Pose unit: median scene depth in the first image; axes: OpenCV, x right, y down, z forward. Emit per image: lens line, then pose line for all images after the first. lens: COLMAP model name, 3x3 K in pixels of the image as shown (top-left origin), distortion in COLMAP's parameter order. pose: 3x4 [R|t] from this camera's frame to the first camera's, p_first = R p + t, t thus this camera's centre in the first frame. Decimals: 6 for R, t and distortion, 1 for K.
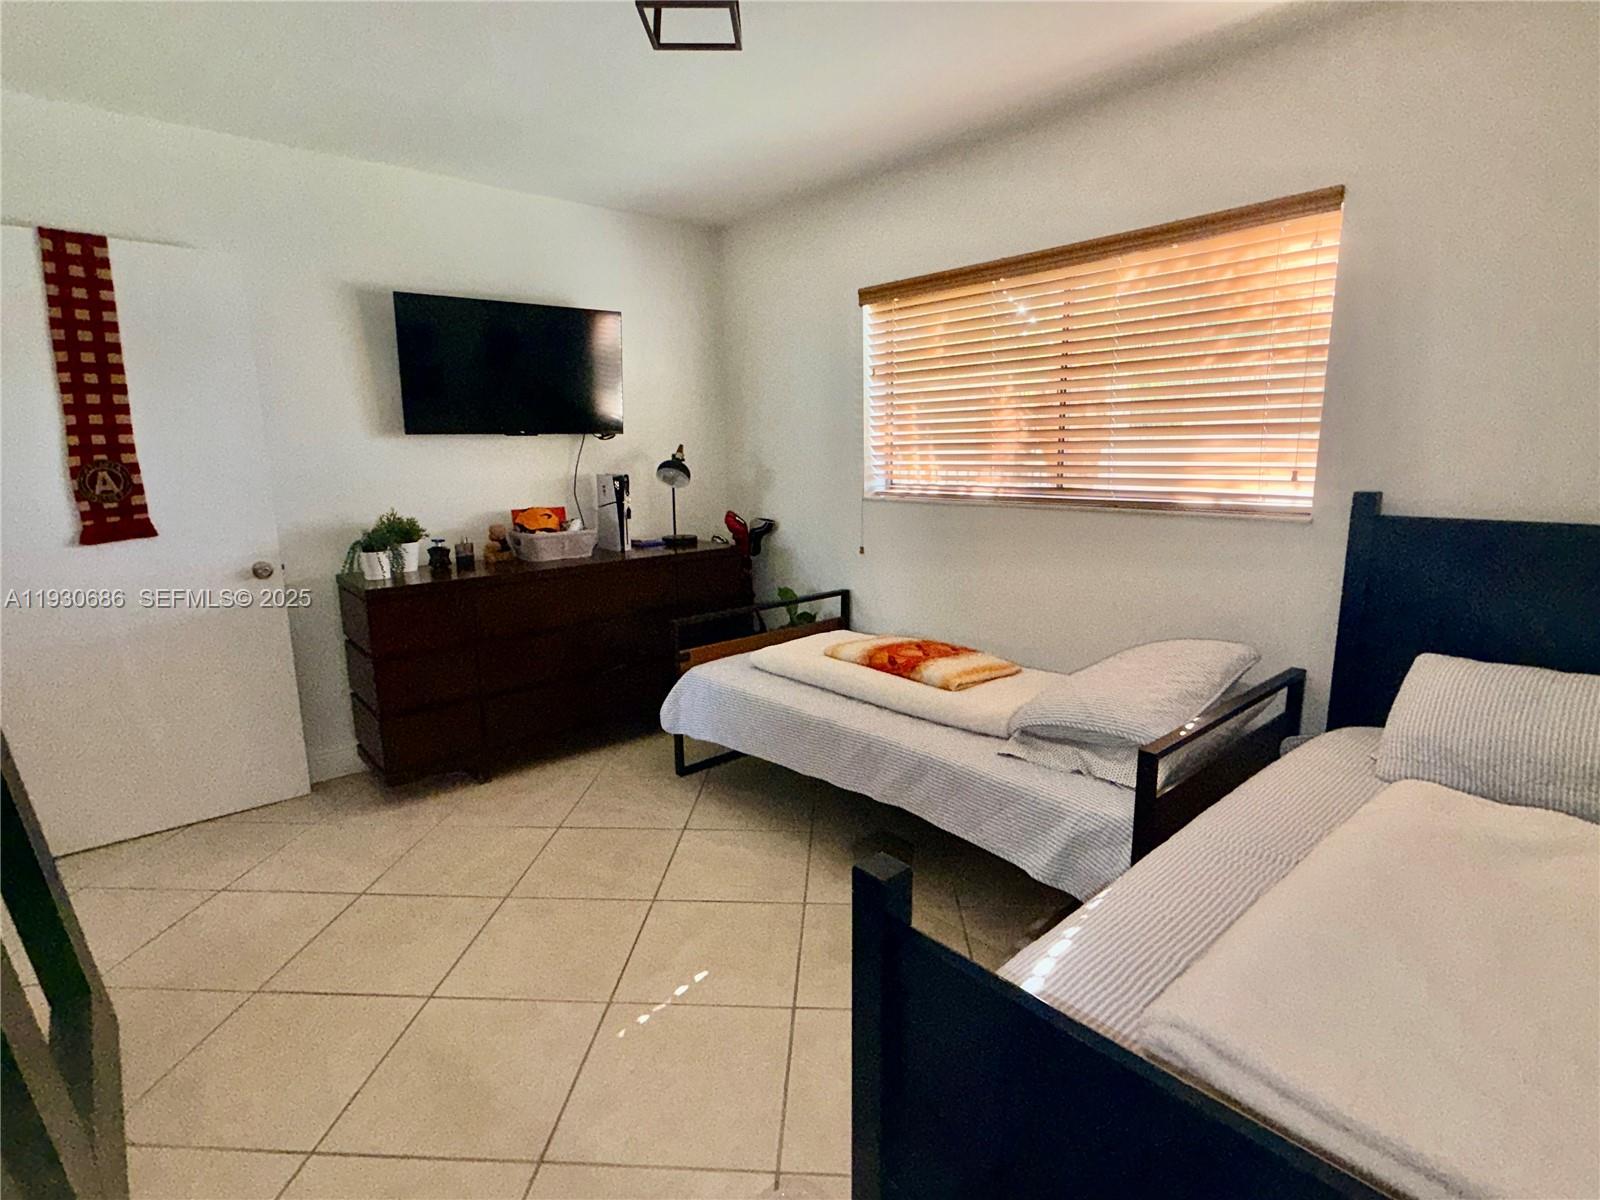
lens RADIAL K [[816.5, 0, 796.8], [0, 816.5, 599.3], [0, 0, 1]] dist [-0.004025, -0.001667]
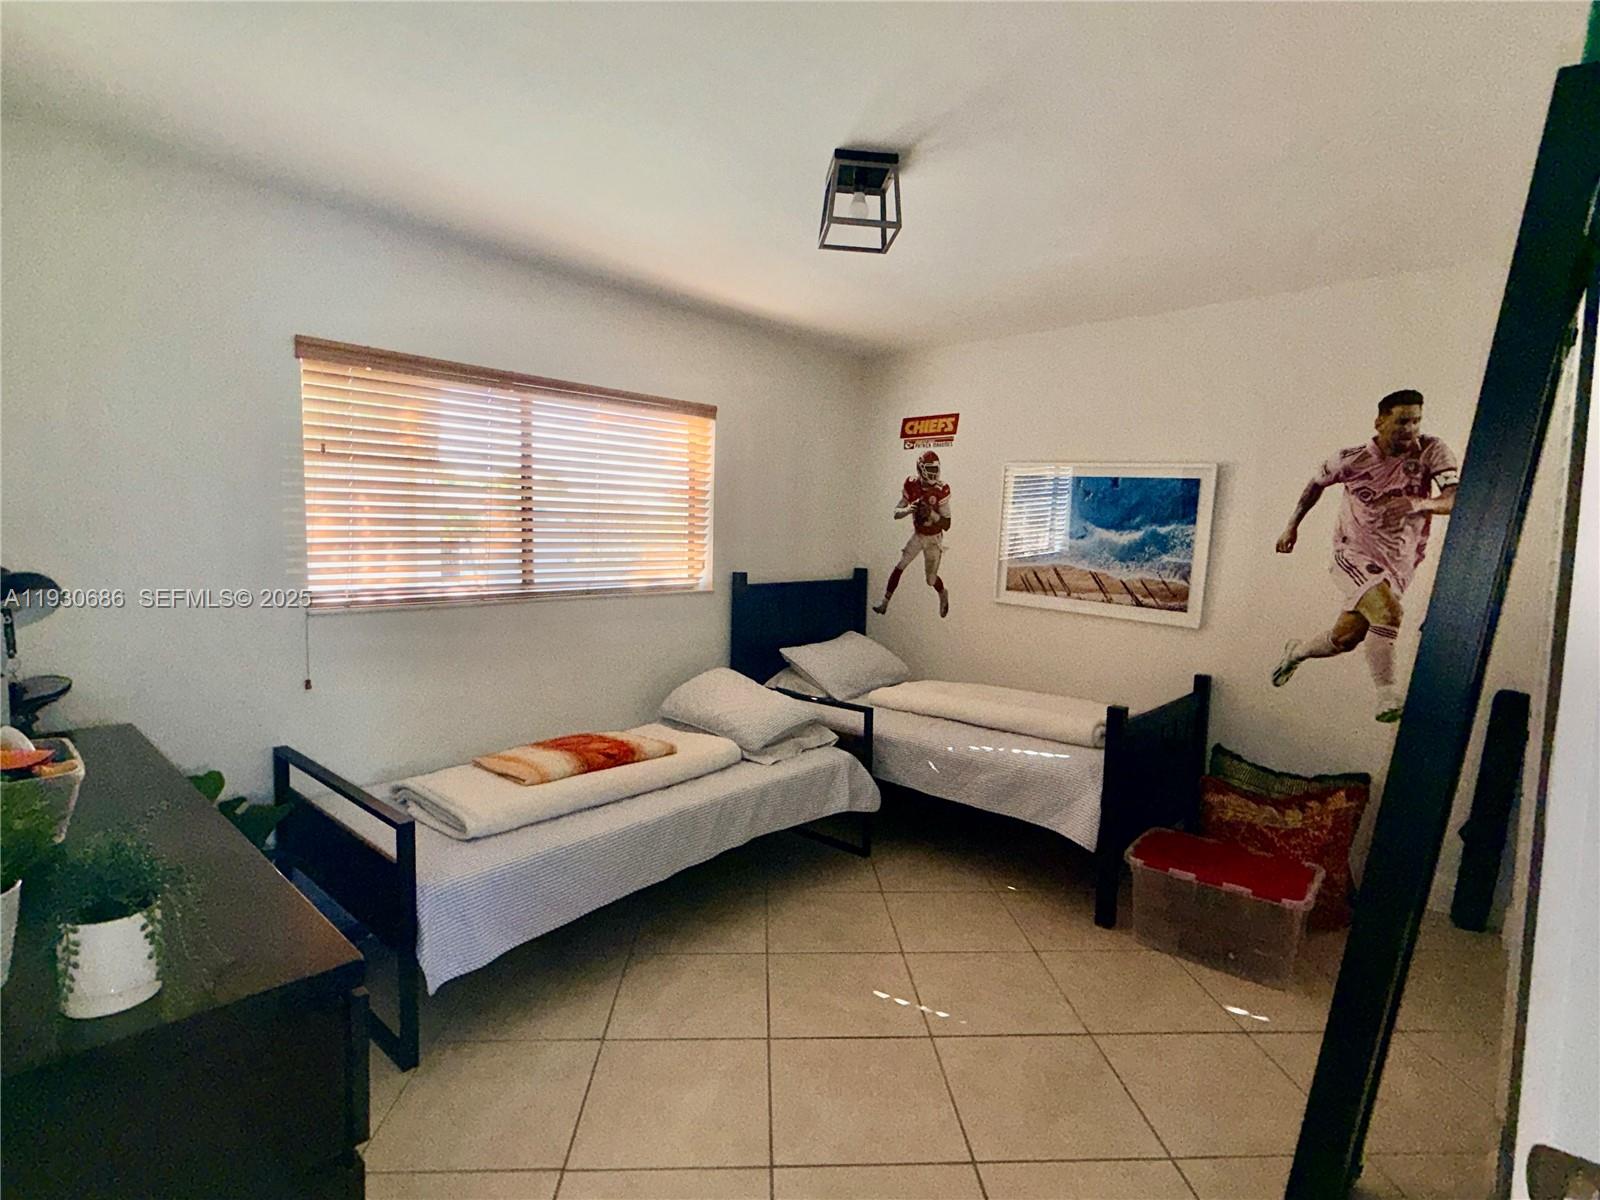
lens RADIAL K [[816.5, 0, 791.2], [0, 816.5, 597.1], [0, 0, 1]] dist [-0.004025, -0.001667]
pose [[-0.124331, -0.070628, 0.989724, -0.893172], [0.162528, 0.982542, 0.090532, -0.171925], [-0.978839, 0.172114, -0.110682, 0.834977]]
